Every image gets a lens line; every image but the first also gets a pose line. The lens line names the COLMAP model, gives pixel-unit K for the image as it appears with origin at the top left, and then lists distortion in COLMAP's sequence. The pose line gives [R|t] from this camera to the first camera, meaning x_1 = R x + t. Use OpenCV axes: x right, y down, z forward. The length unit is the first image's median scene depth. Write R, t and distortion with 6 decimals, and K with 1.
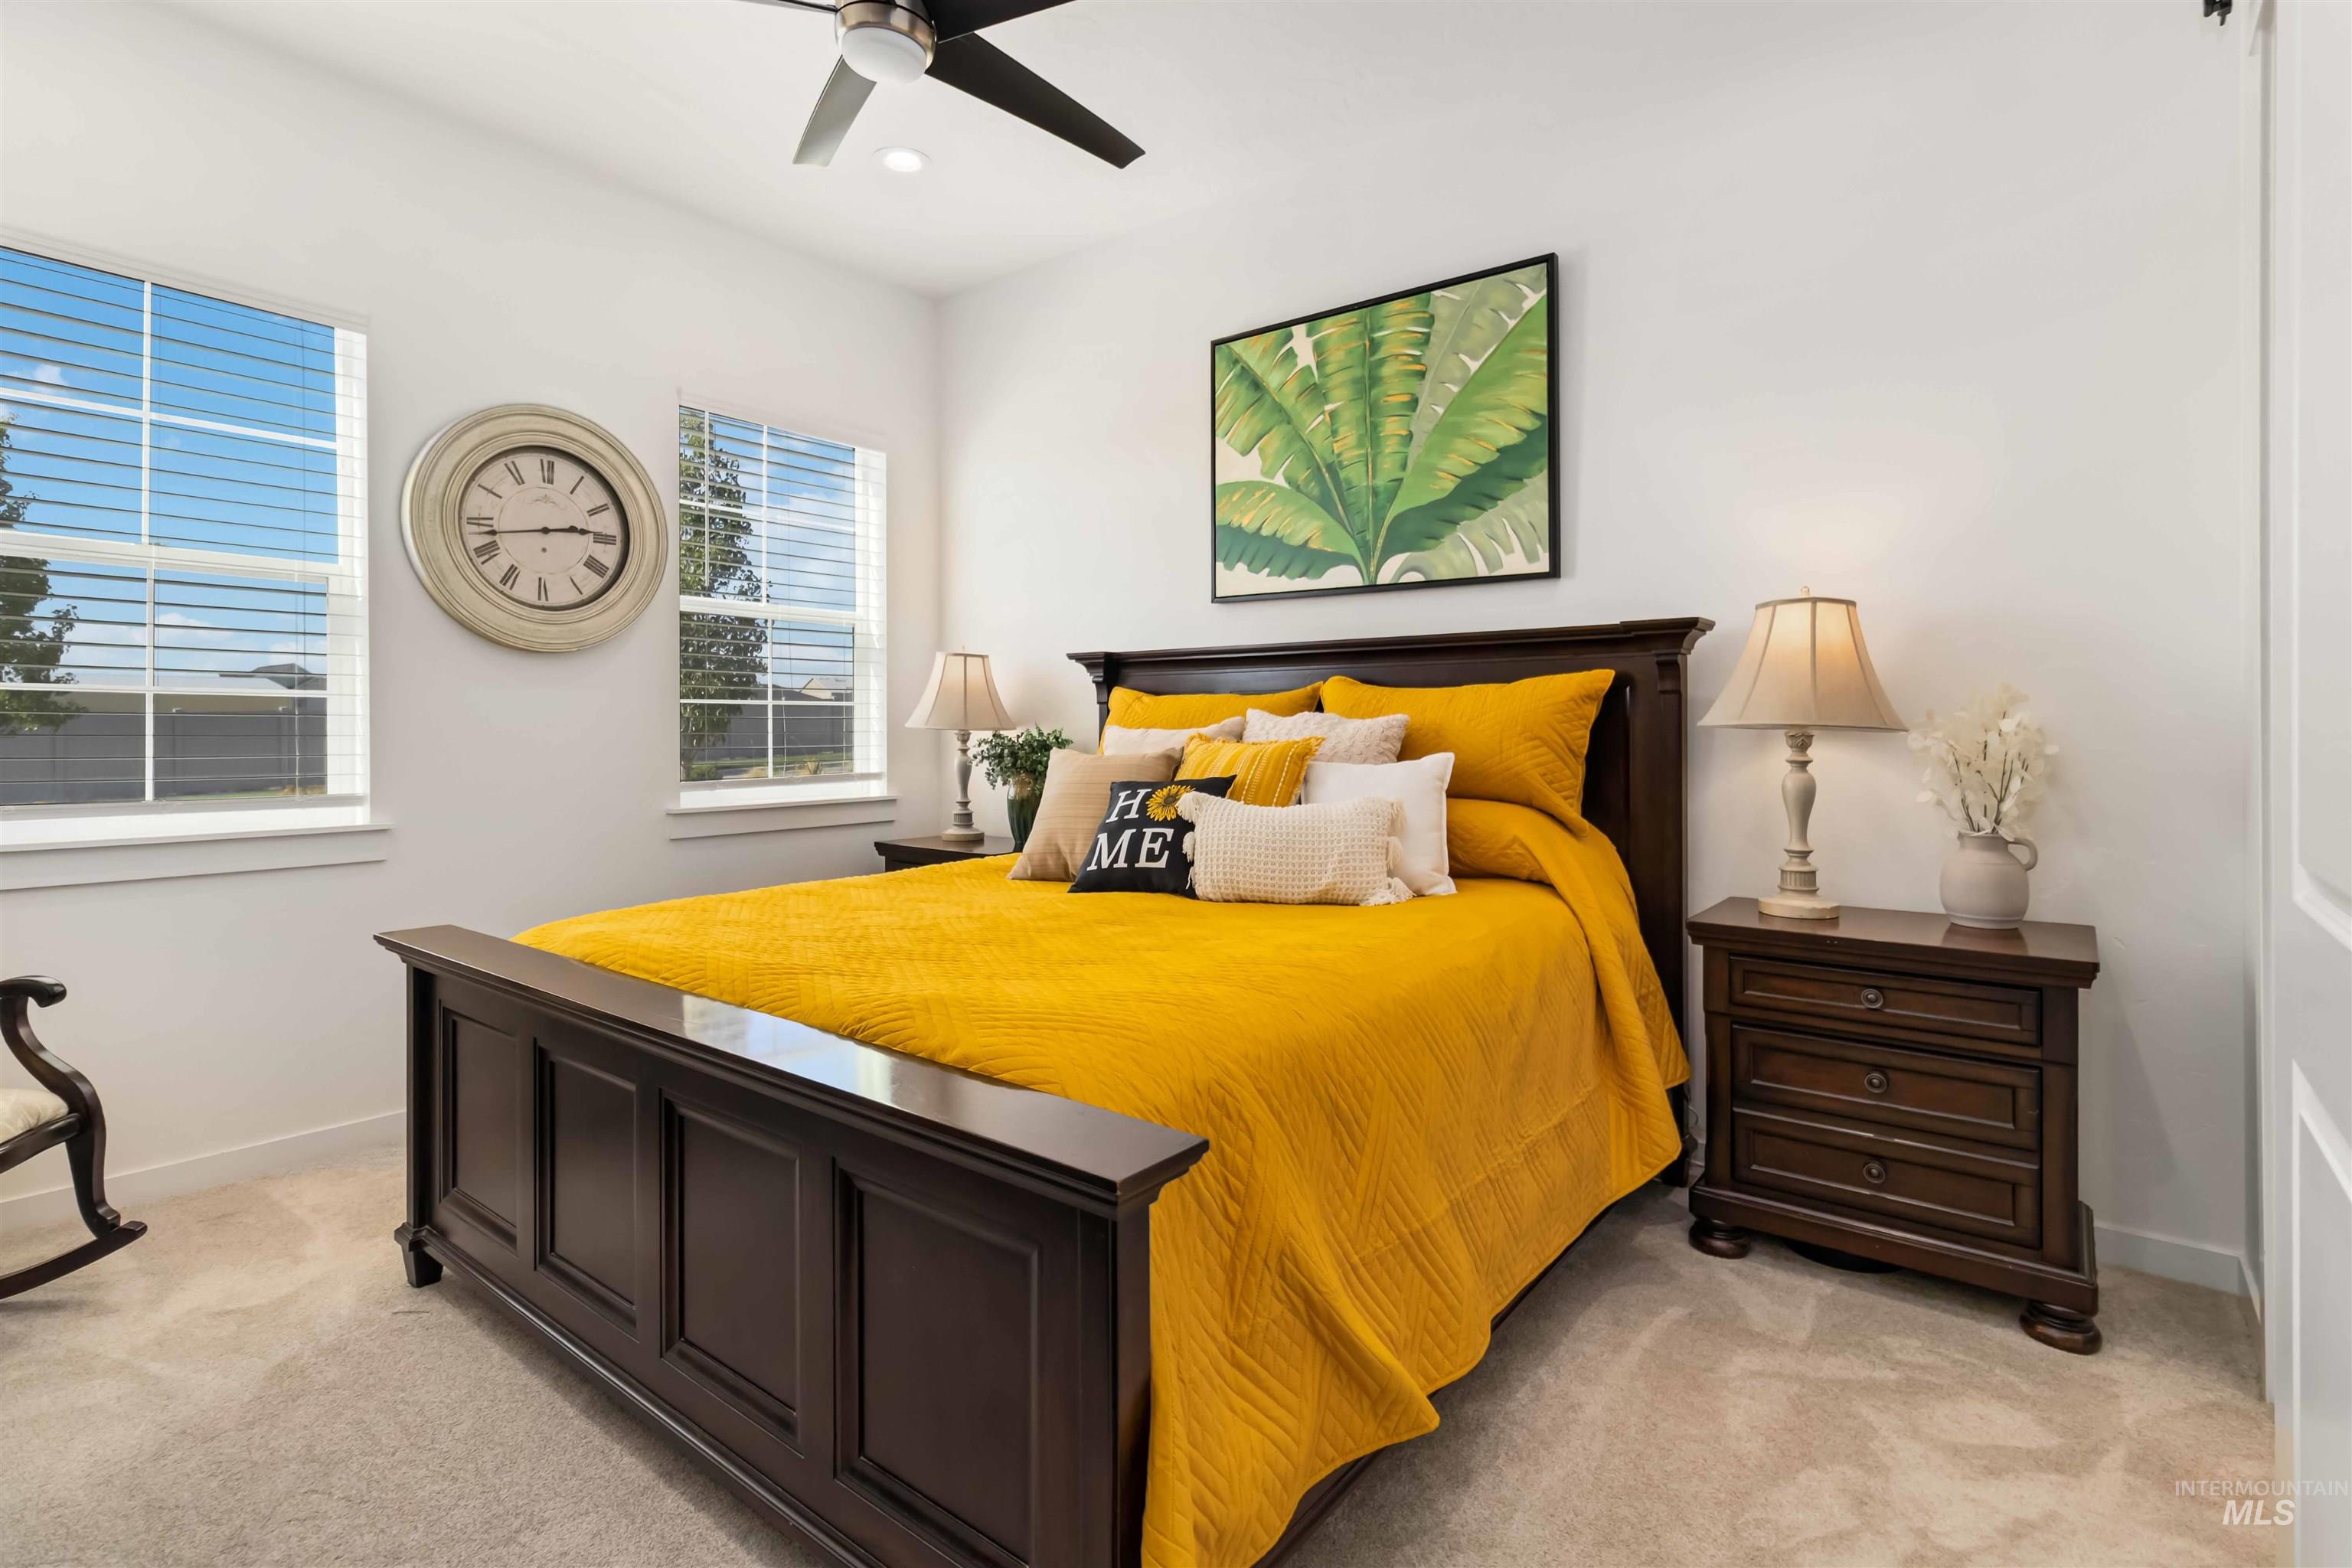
lens RADIAL K [[1122.2, 0, 1169.5], [0, 1122.2, 722.6], [0, 0, 1]] dist [0.001592, 0.000565]
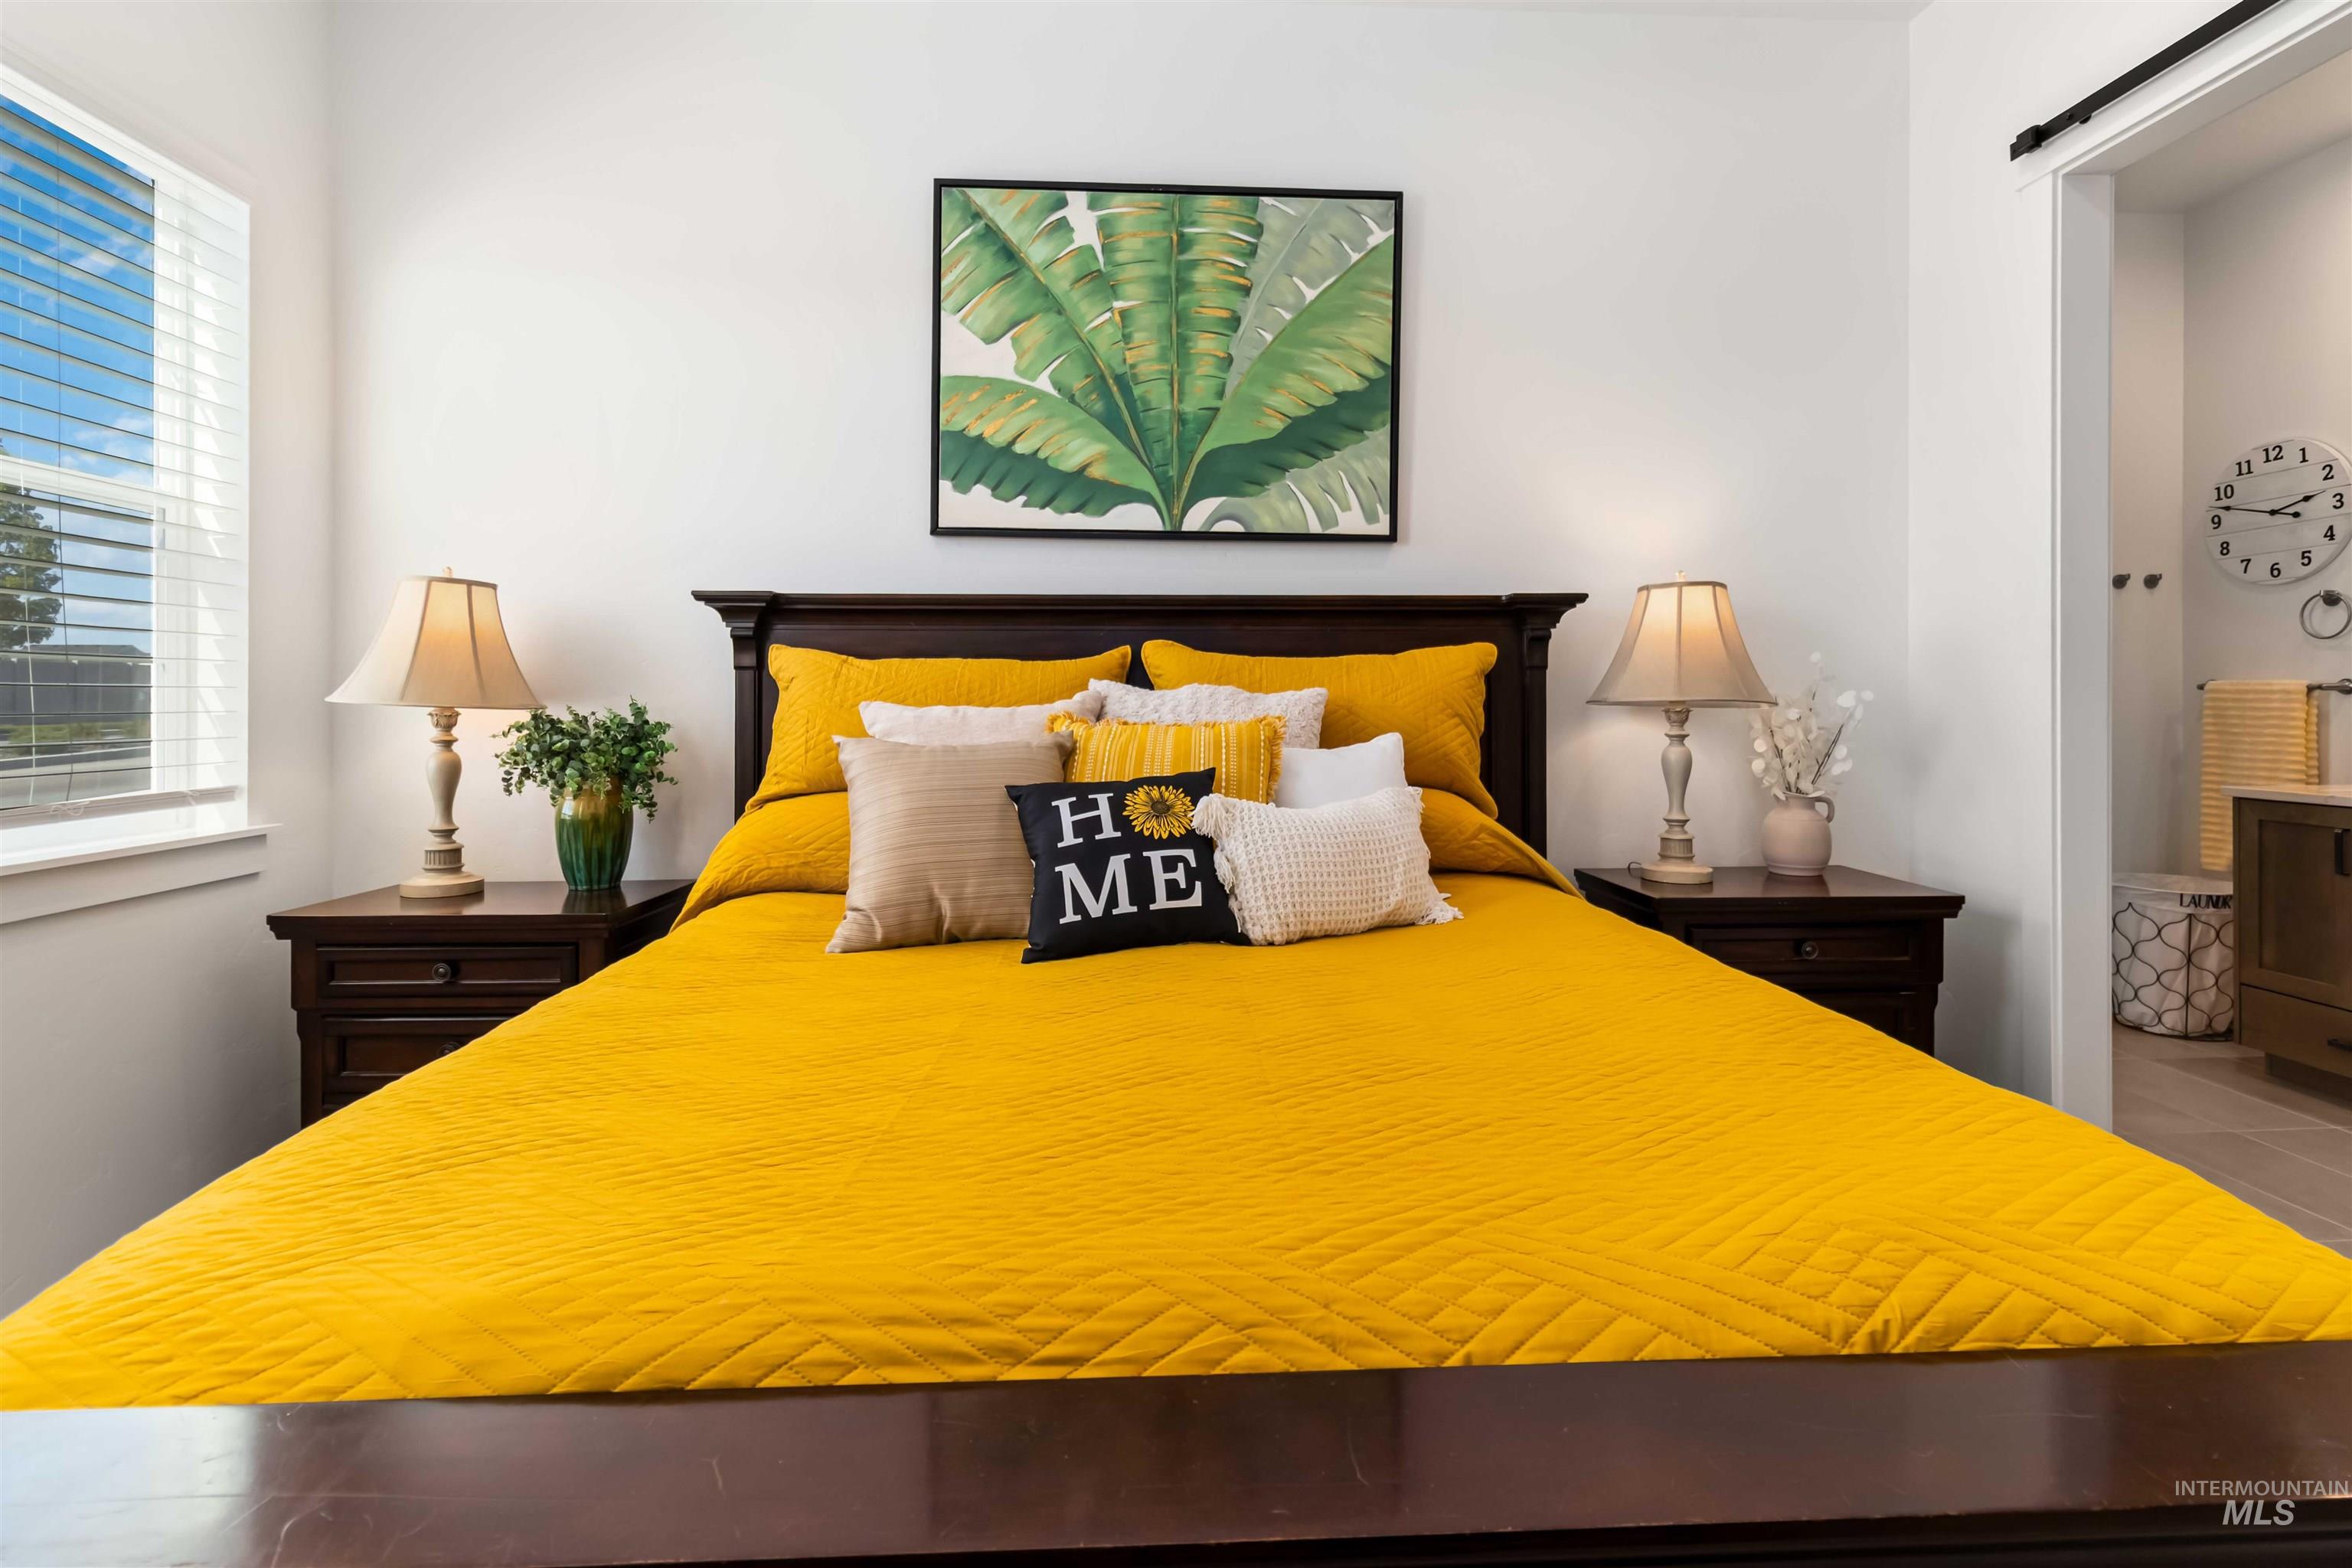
lens RADIAL K [[1136.8, 0, 1177.2], [0, 1136.8, 691.8], [0, 0, 1]] dist [0.004794, 0.001068]
pose [[0.752013, 0.007051, 0.659110, -0.366214], [-0.002478, 0.999966, -0.007870, 0.002050], [-0.659143, 0.004285, 0.752005, 0.368995]]
